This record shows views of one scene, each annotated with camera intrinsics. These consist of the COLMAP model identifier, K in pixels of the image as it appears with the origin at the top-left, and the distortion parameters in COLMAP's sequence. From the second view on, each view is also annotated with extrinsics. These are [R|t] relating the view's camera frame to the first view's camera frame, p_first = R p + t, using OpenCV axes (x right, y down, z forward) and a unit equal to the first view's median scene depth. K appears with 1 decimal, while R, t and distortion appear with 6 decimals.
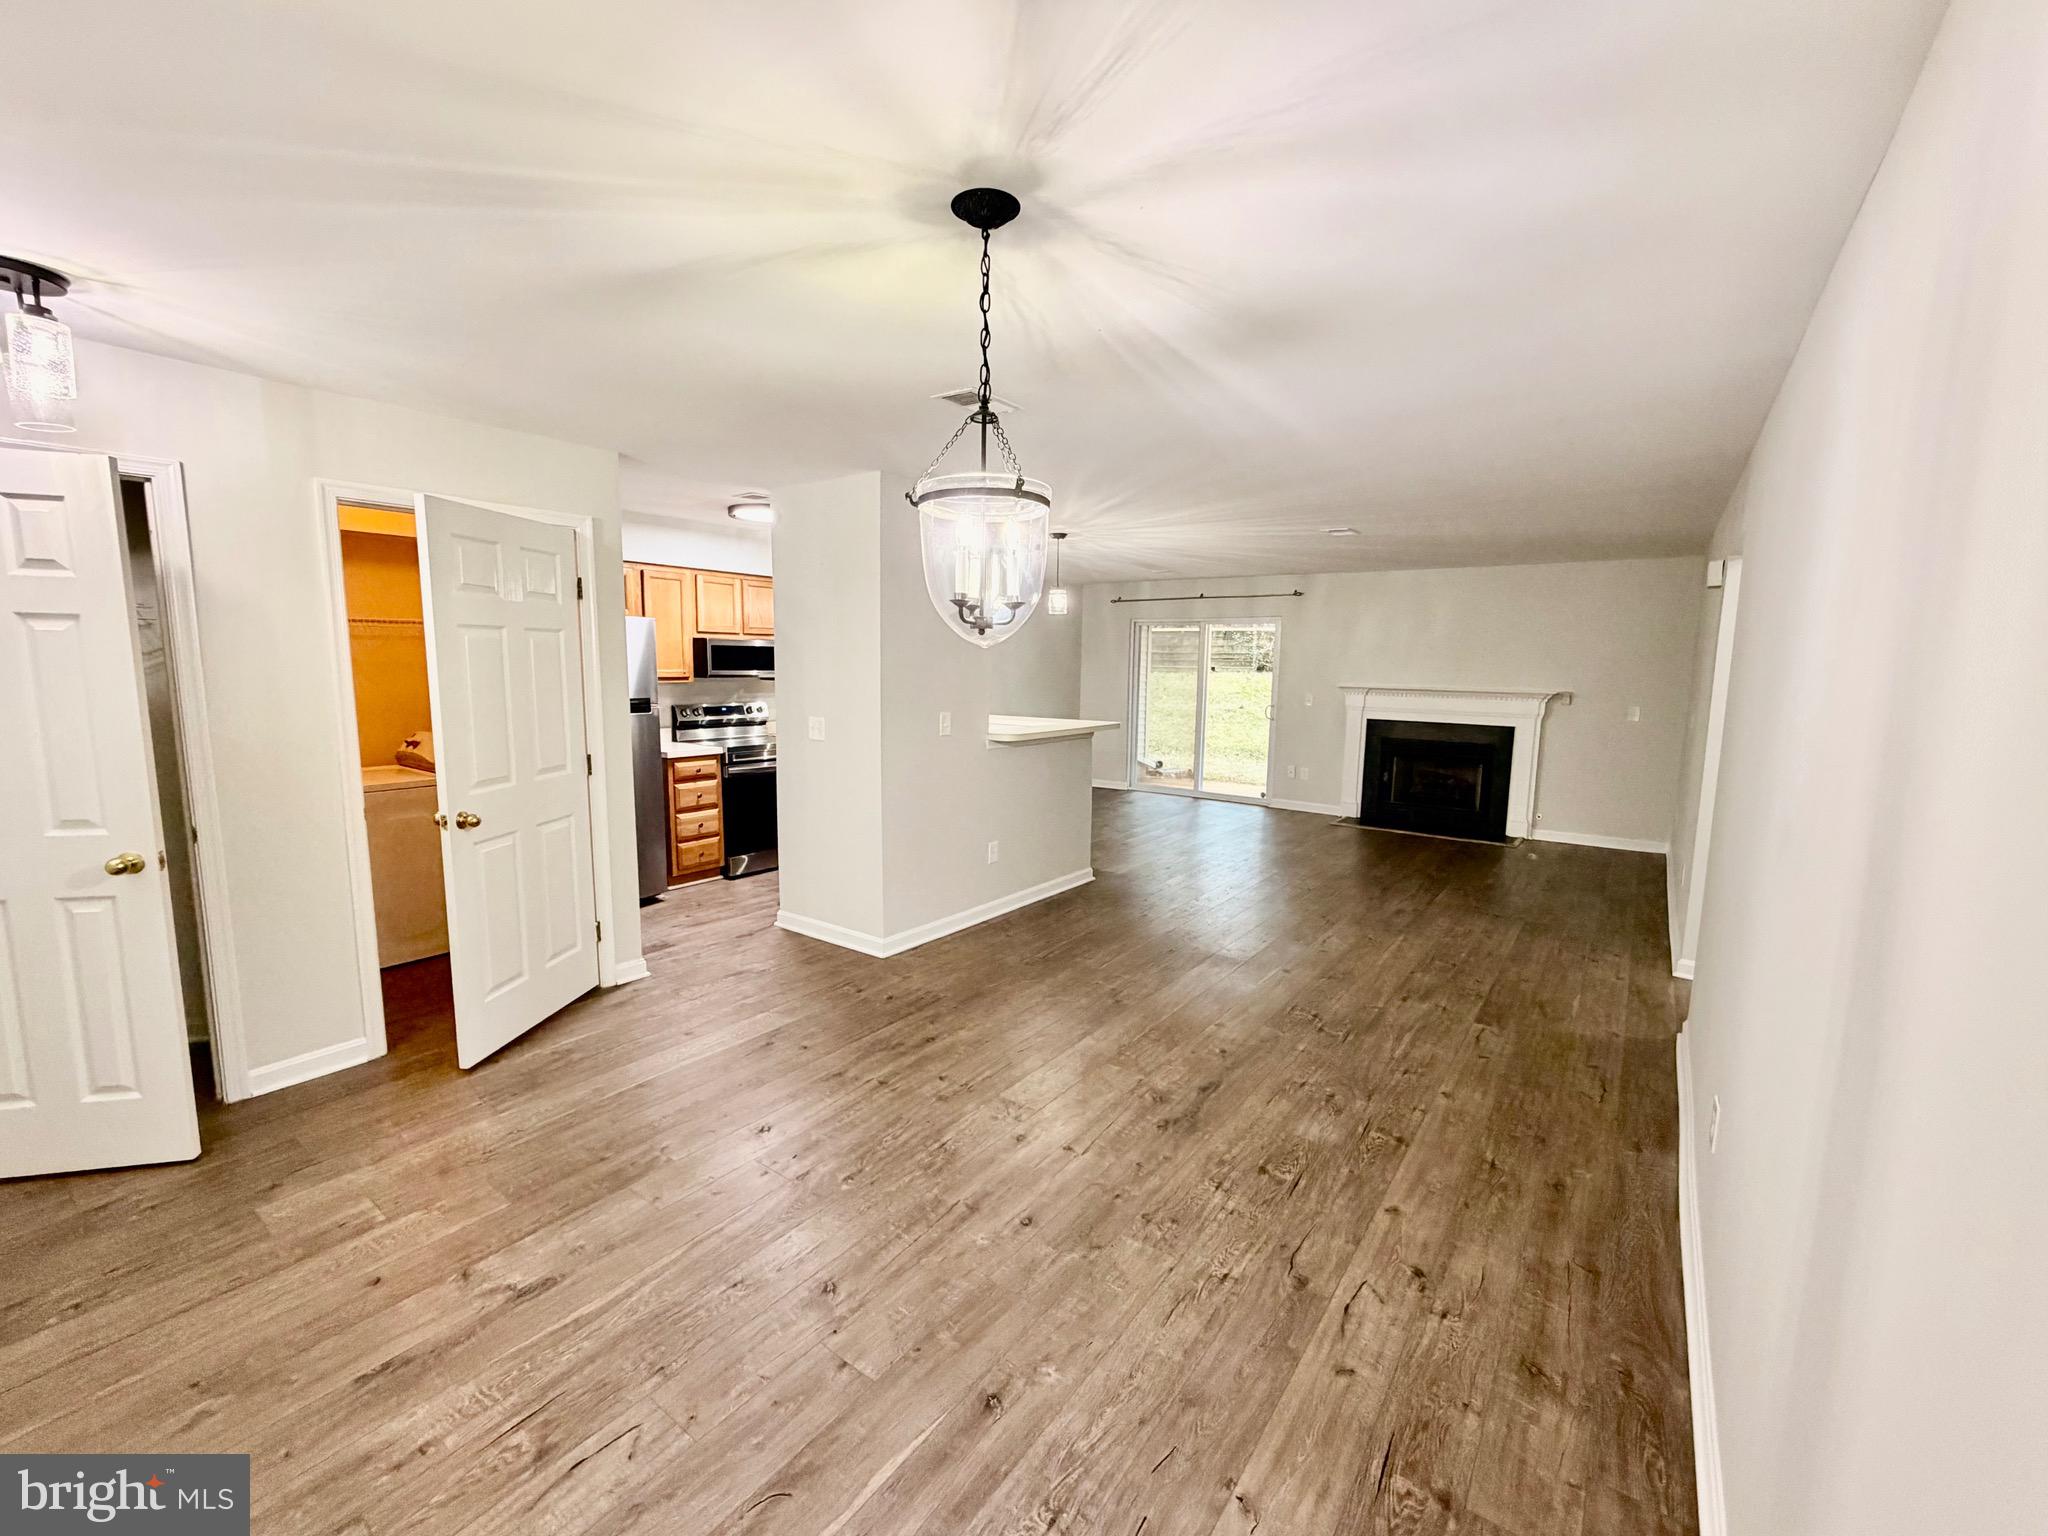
lens RADIAL K [[826.1, 0, 1024.0], [0, 826.1, 768.0], [0, 0, 1]] dist [0.000518, 0.000382]
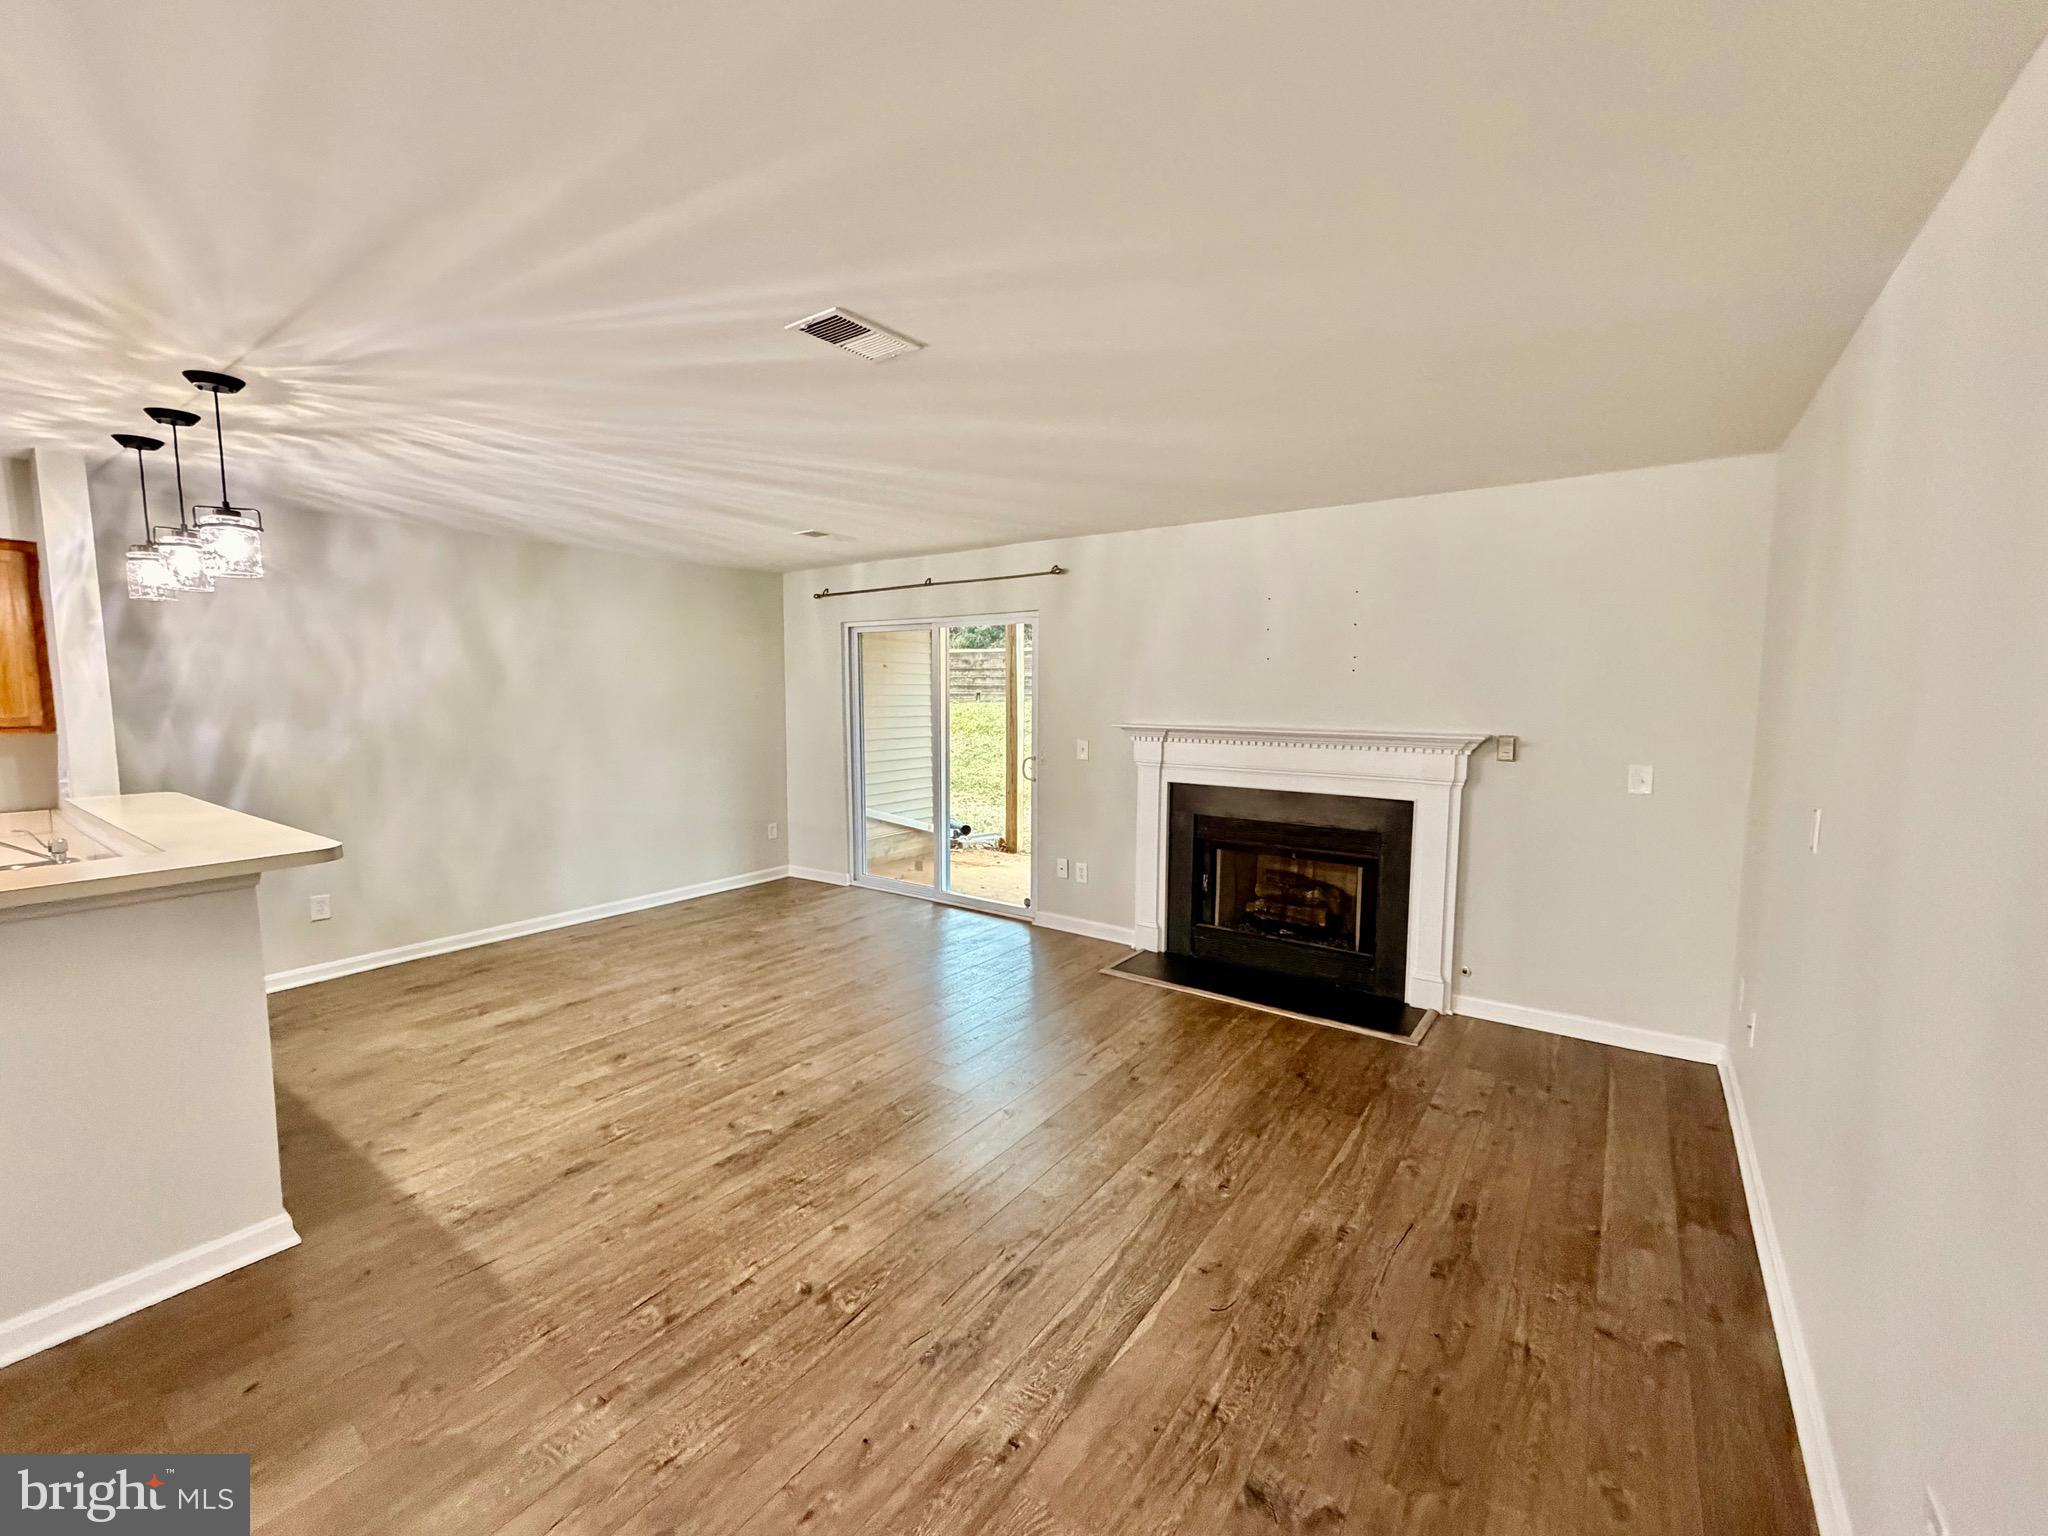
lens RADIAL K [[834.5, 0, 1007.6], [0, 834.5, 770.2], [0, 0, 1]] dist [-0.000200, -0.000190]
pose [[0.999595, -0.018208, 0.021858, 0.317487], [0.018863, 0.999368, -0.030132, -0.057586], [-0.021296, 0.030532, 0.999307, 0.462389]]
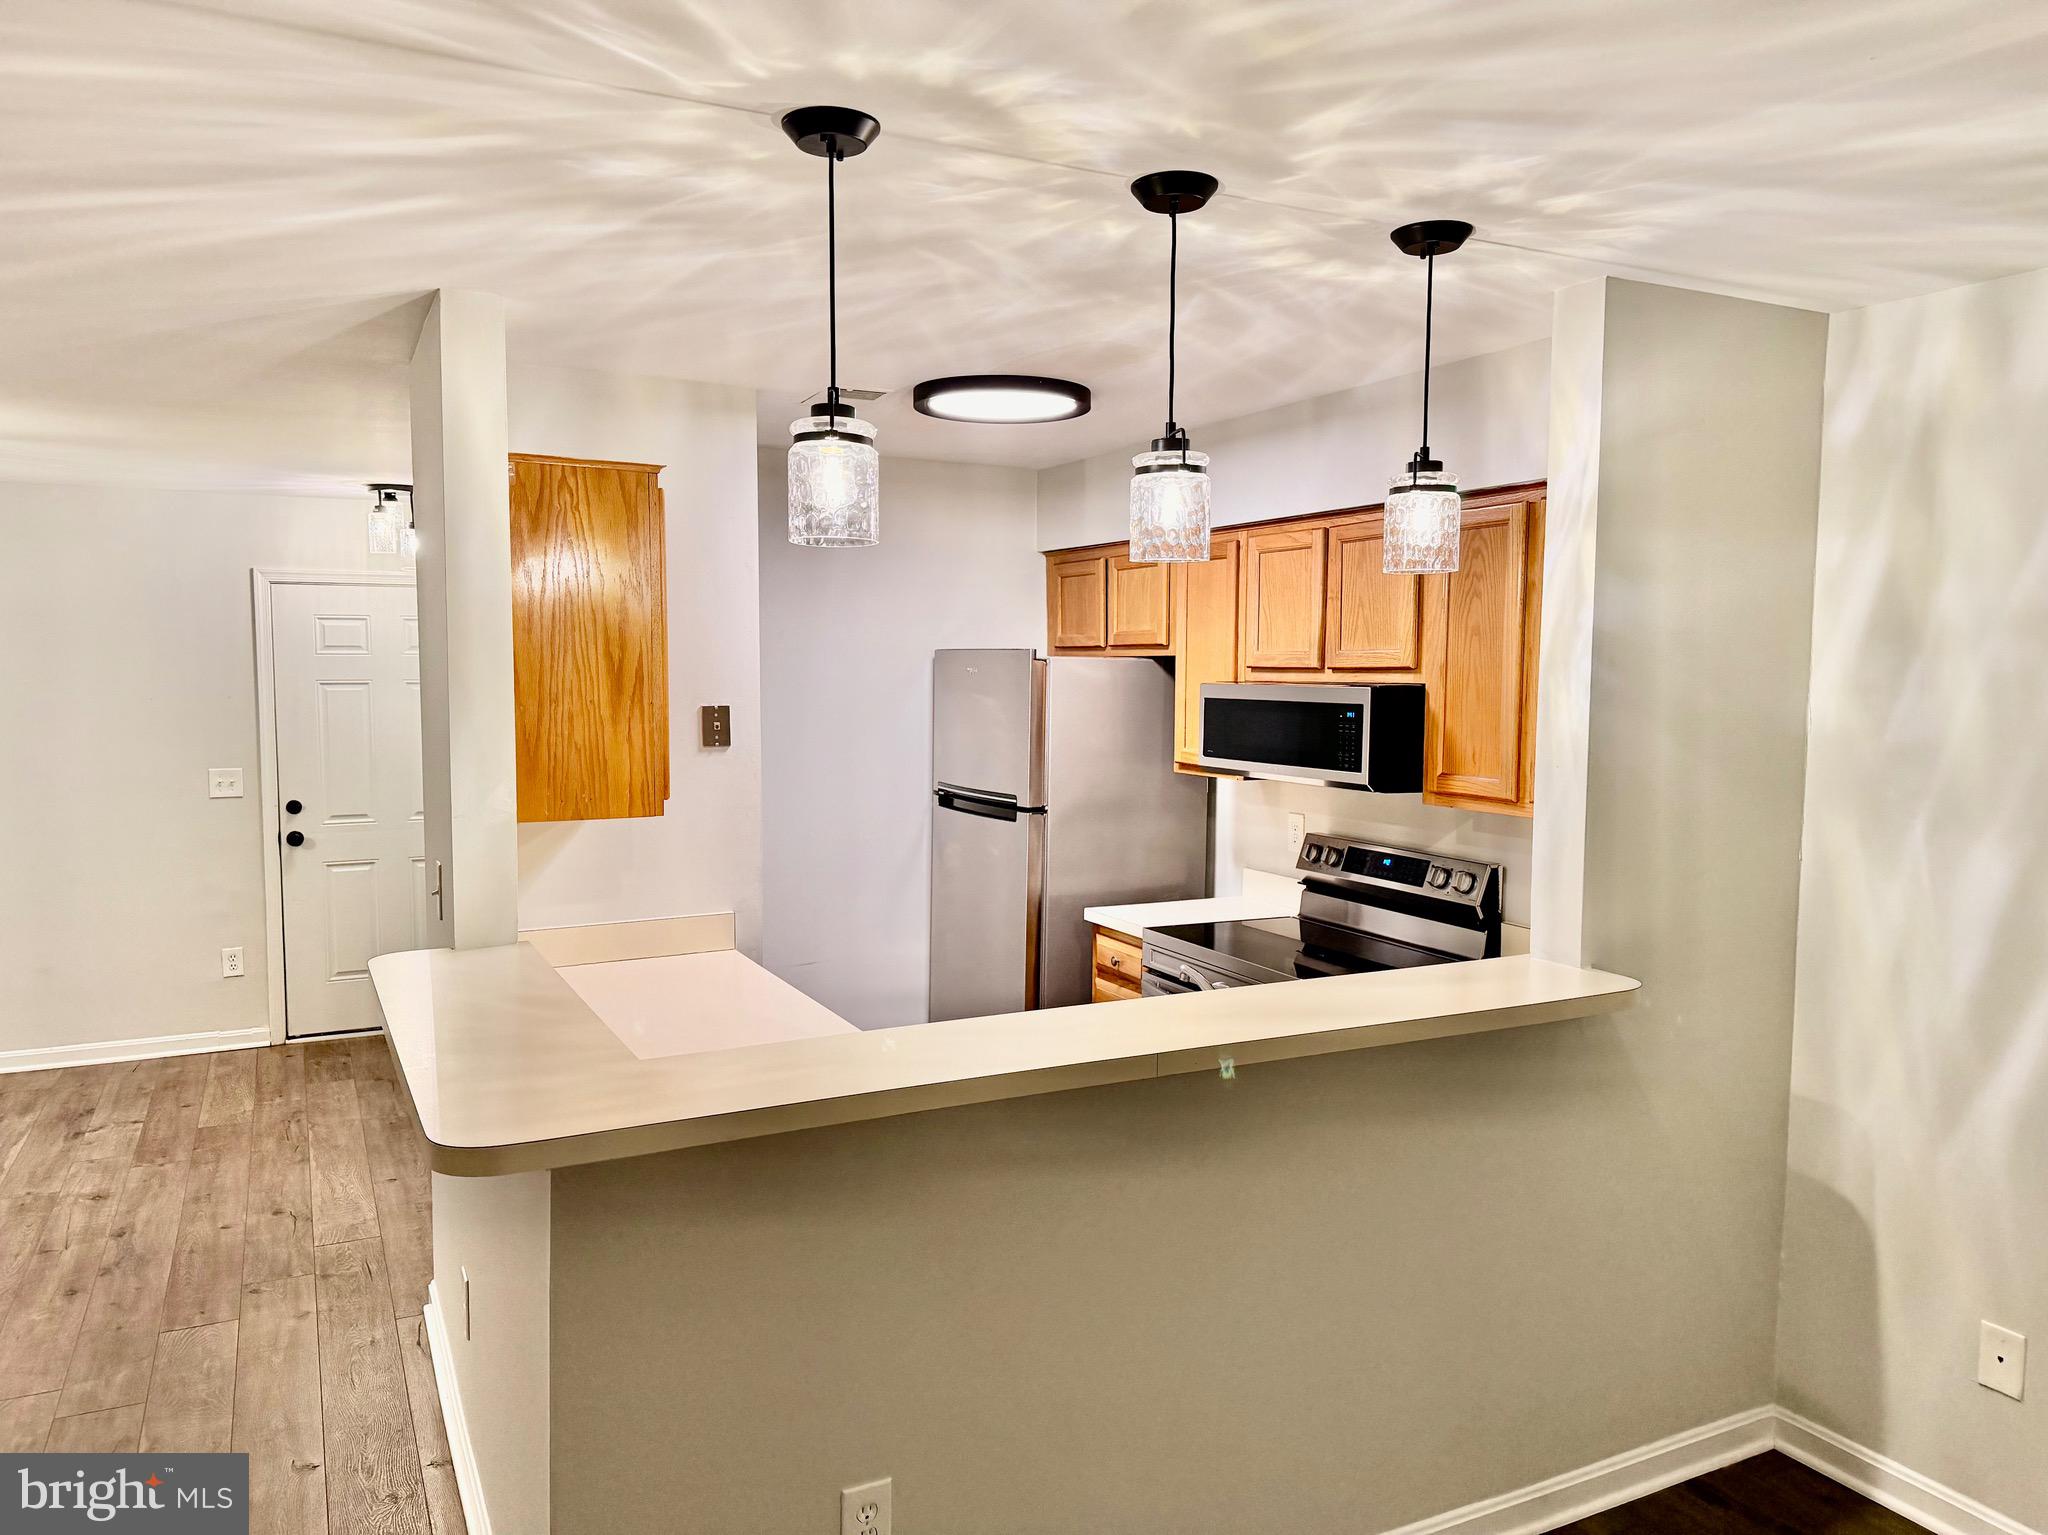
lens RADIAL K [[1426.7, 0, 1023.2], [0, 1426.7, 822.6], [0, 0, 1]] dist [0.000015, -0.001419]
pose [[-0.426363, 0.085172, -0.900533, 0.251777], [-0.129803, 0.979492, 0.154096, -0.142659], [0.895190, 0.182593, -0.406564, 0.935961]]
